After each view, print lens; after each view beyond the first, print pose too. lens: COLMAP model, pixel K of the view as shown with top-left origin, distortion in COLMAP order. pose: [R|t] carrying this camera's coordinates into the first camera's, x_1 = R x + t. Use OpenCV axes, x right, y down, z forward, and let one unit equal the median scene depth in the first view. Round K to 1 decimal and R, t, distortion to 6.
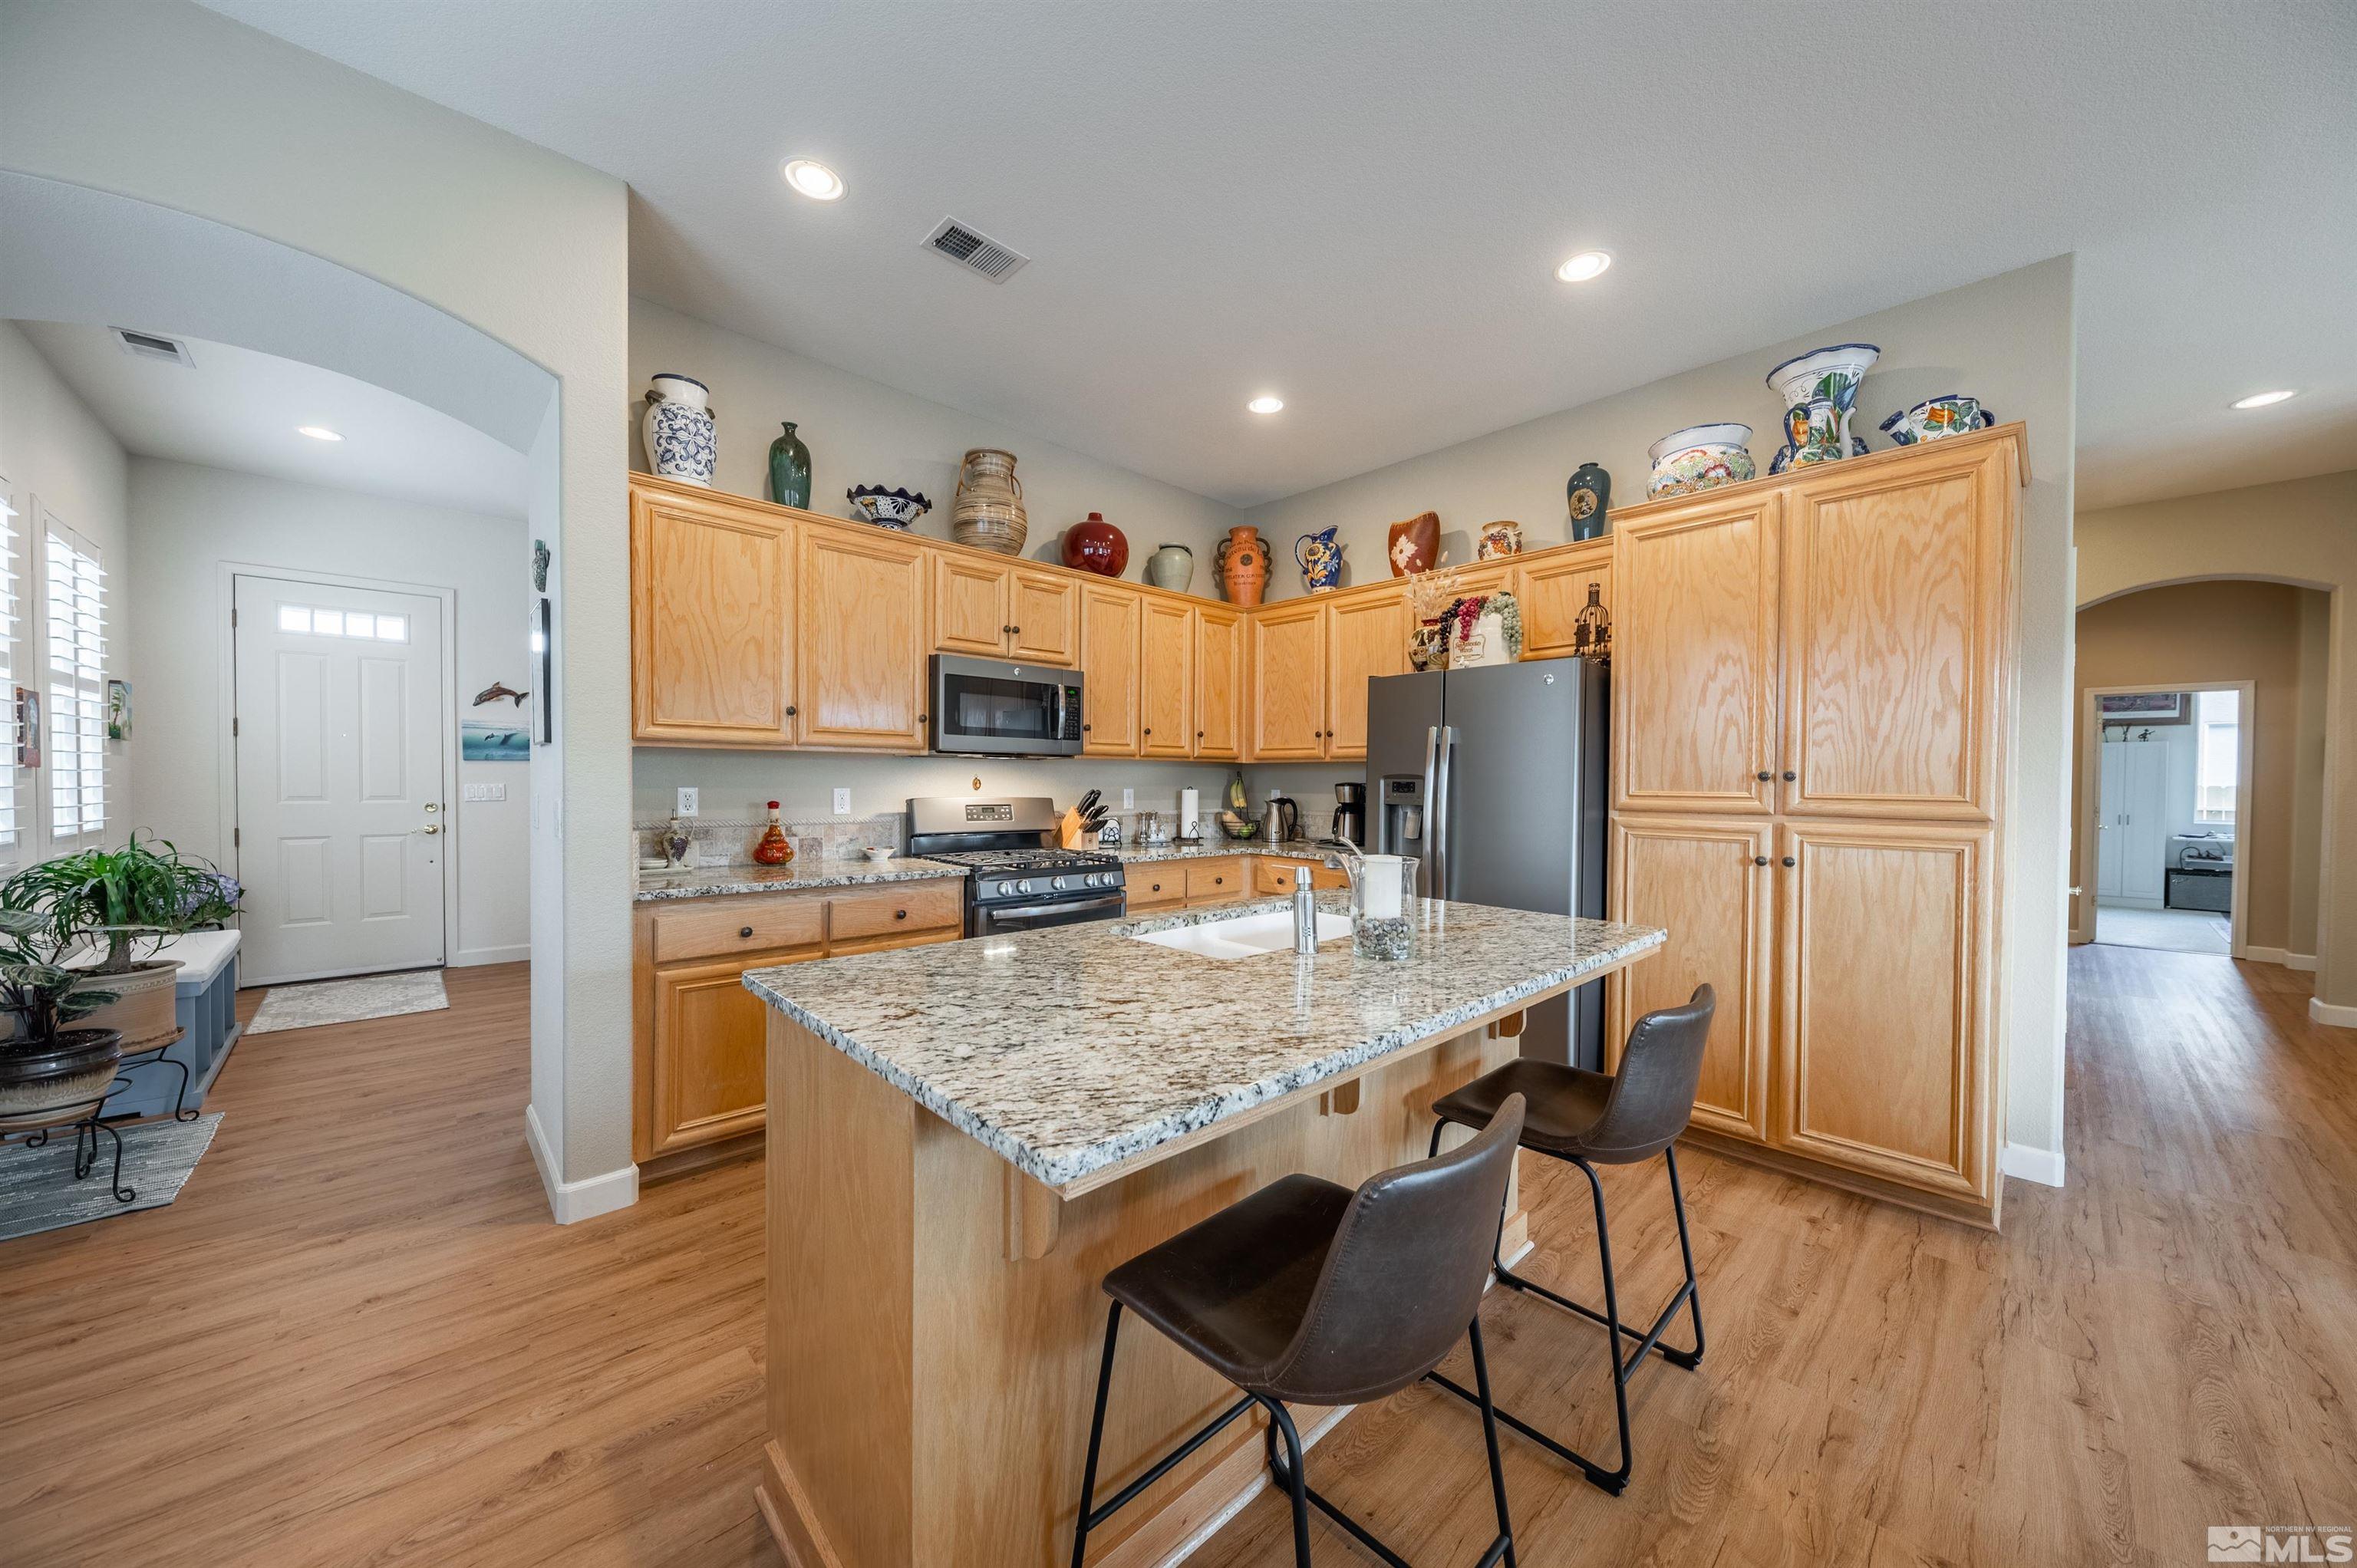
lens RADIAL K [[819.5, 0, 1173.8], [0, 819.5, 792.0], [0, 0, 1]] dist [-0.001066, -0.000058]
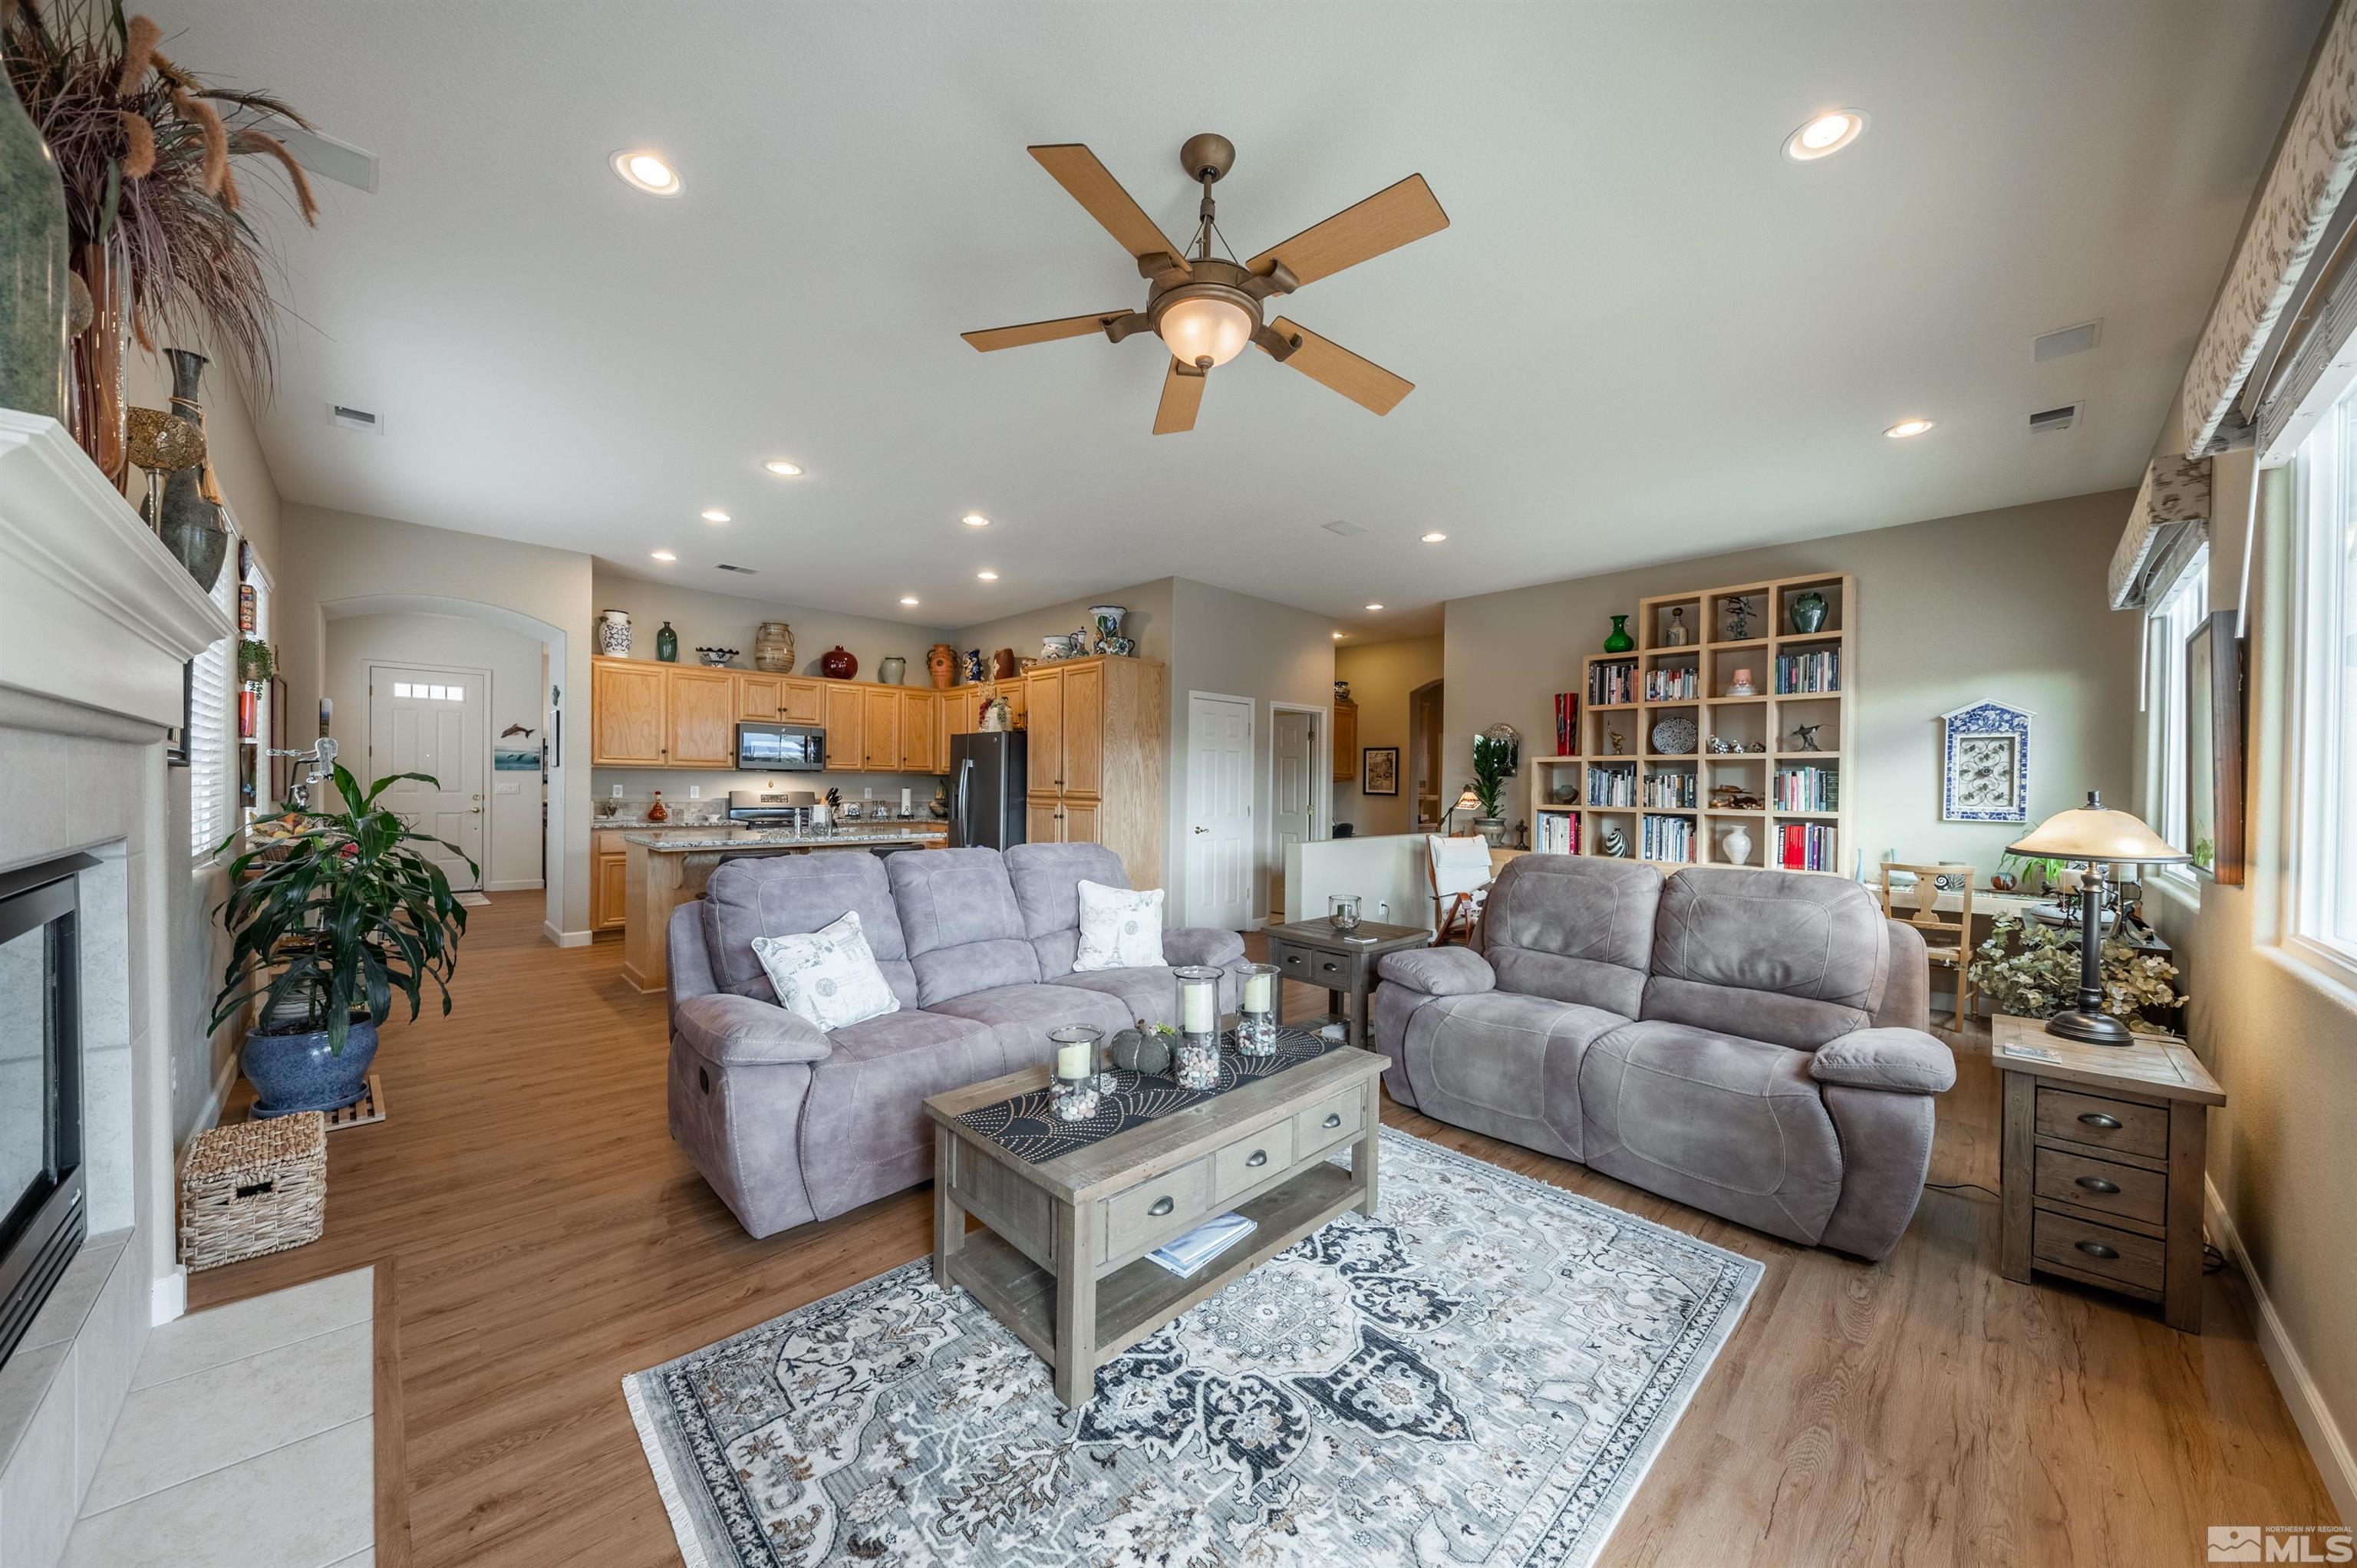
lens RADIAL K [[819.5, 0, 1180.5], [0, 819.5, 787.0], [0, 0, 1]] dist [-0.001066, -0.000058]
pose [[0.999653, 0.004633, 0.025933, 0.836677], [-0.004277, 0.999896, -0.013777, 0.023073], [-0.025994, 0.013661, 0.999569, -1.207635]]
